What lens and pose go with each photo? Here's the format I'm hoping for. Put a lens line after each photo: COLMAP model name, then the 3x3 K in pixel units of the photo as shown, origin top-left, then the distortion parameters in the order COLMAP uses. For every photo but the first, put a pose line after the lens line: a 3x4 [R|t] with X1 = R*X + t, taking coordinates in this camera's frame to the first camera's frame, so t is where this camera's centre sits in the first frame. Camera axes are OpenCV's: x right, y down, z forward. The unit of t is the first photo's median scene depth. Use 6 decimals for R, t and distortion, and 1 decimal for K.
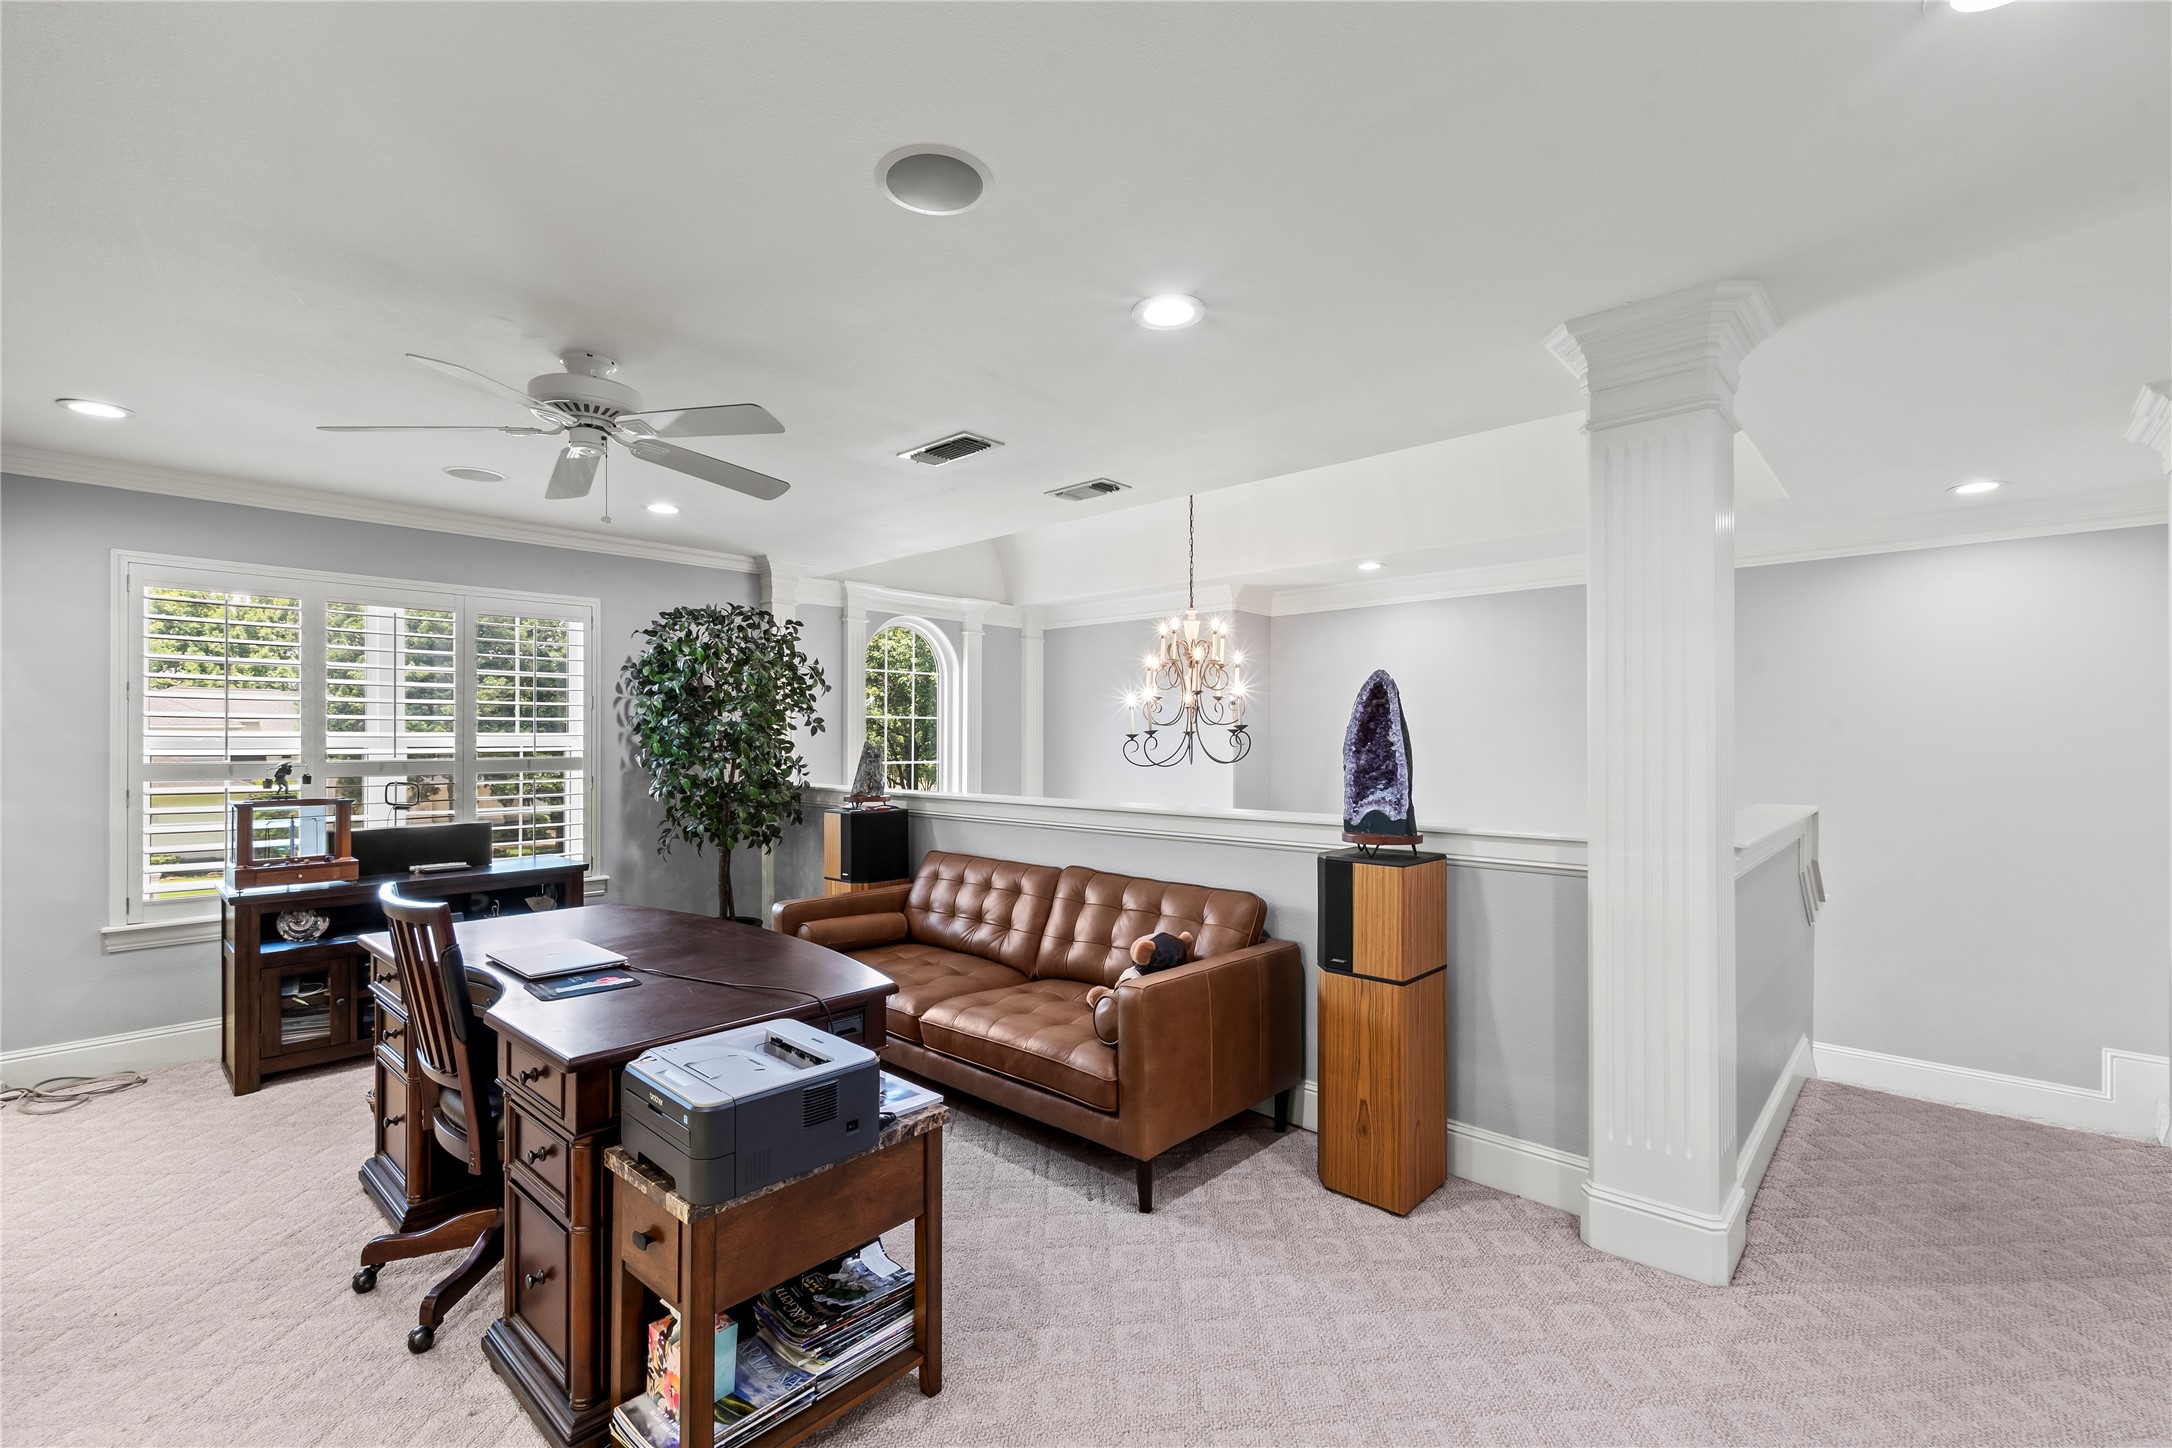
lens RADIAL K [[949.4, 0, 1081.5], [0, 949.4, 733.3], [0, 0, 1]] dist [0.005054, -0.001379]
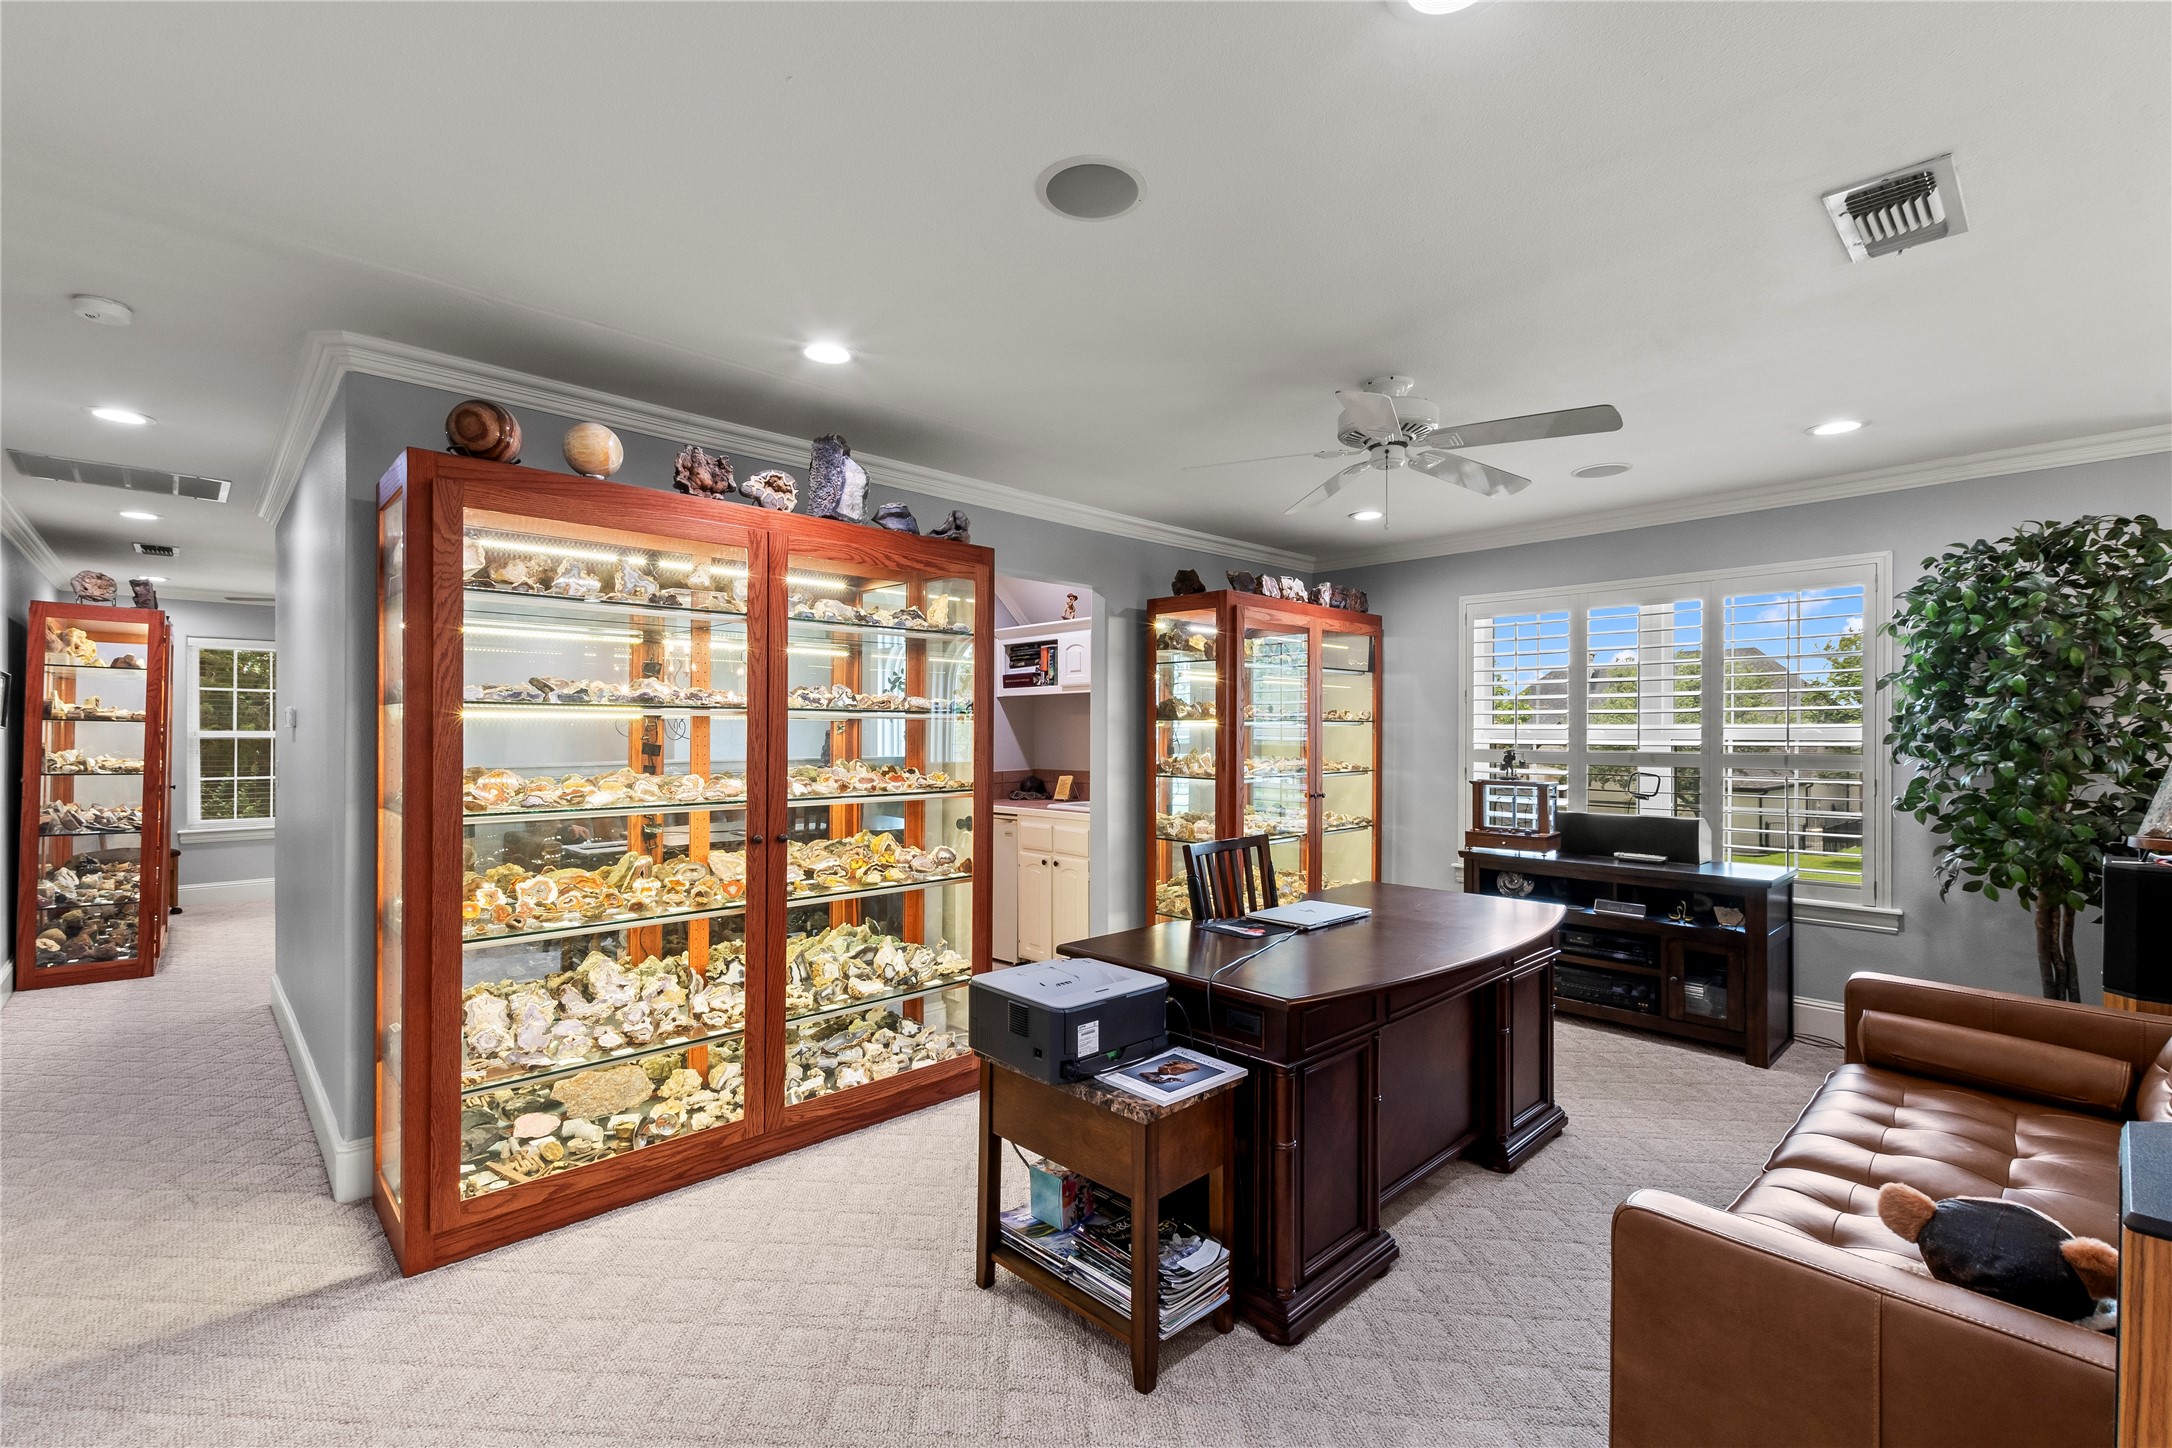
lens RADIAL K [[949.4, 0, 1082.5], [0, 949.4, 729.6], [0, 0, 1]] dist [0.005054, -0.001379]
pose [[-0.074750, -0.002485, -0.997199, 0.427286], [0.003522, 0.999990, -0.002756, 0.005865], [0.997196, -0.003718, -0.074741, 0.541760]]
